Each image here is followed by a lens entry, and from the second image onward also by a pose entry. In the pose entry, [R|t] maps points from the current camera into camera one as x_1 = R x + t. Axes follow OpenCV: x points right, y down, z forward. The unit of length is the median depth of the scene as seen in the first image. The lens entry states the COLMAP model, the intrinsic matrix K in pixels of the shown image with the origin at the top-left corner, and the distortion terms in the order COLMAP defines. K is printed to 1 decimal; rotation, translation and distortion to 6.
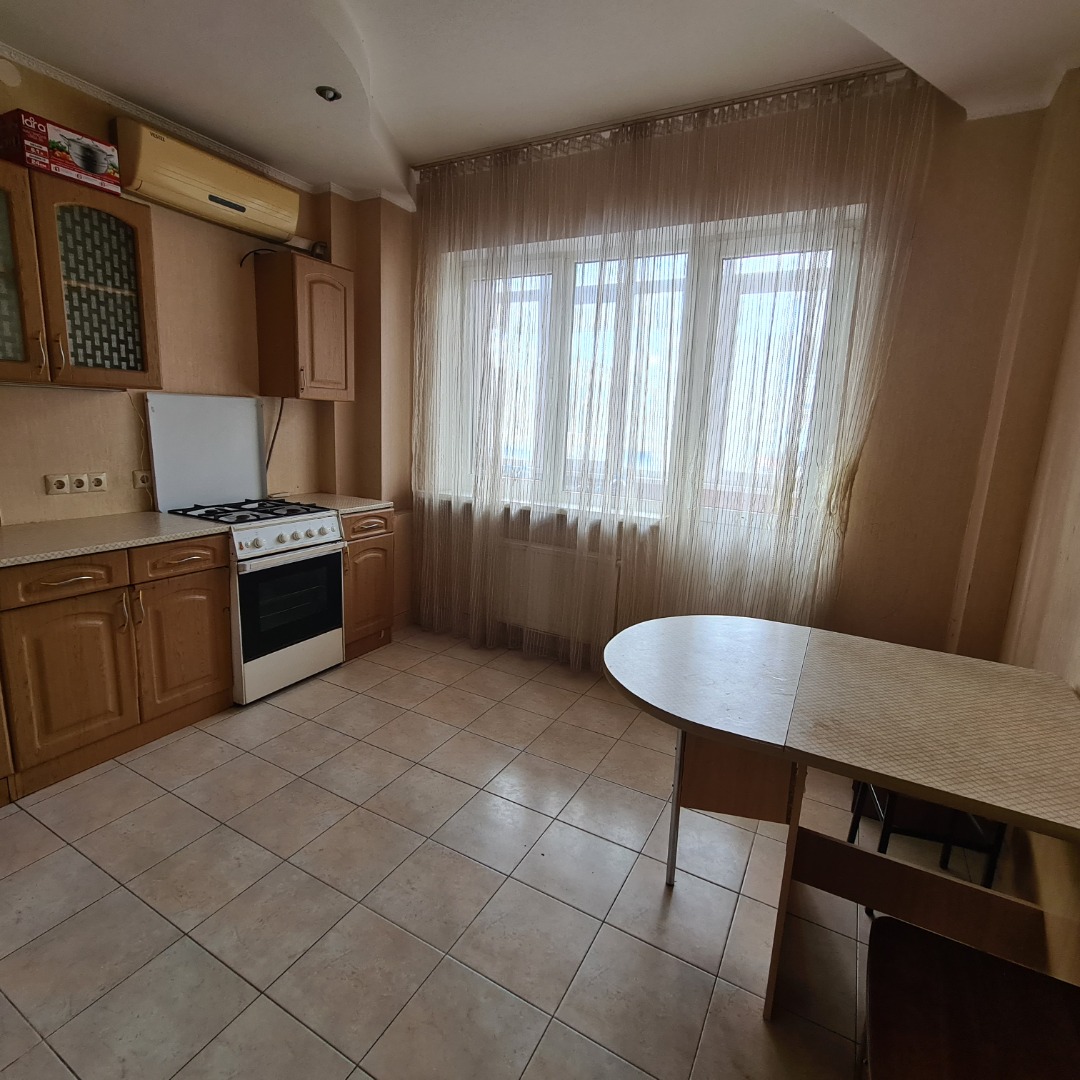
lens RADIAL K [[587.3, 0, 530.7], [0, 587.3, 533.2], [0, 0, 1]] dist [0.006157, -0.000586]
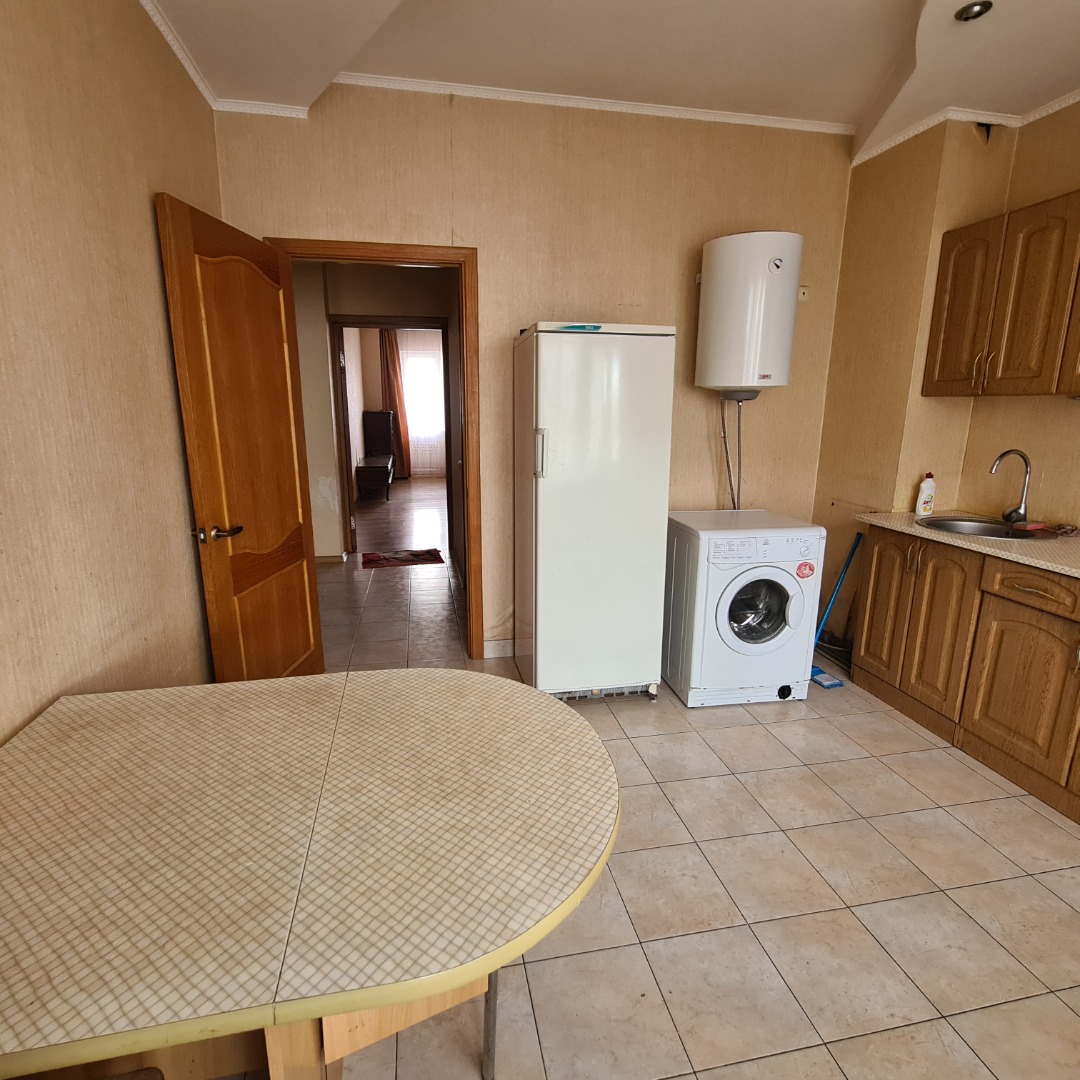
lens RADIAL K [[587.3, 0, 532.1], [0, 587.3, 538.7], [0, 0, 1]] dist [0.006157, -0.000586]
pose [[-0.760136, 0.100945, -0.641875, 0.515732], [-0.158172, 0.929395, 0.333477, -0.206084], [0.630218, 0.355014, -0.690500, 1.146684]]
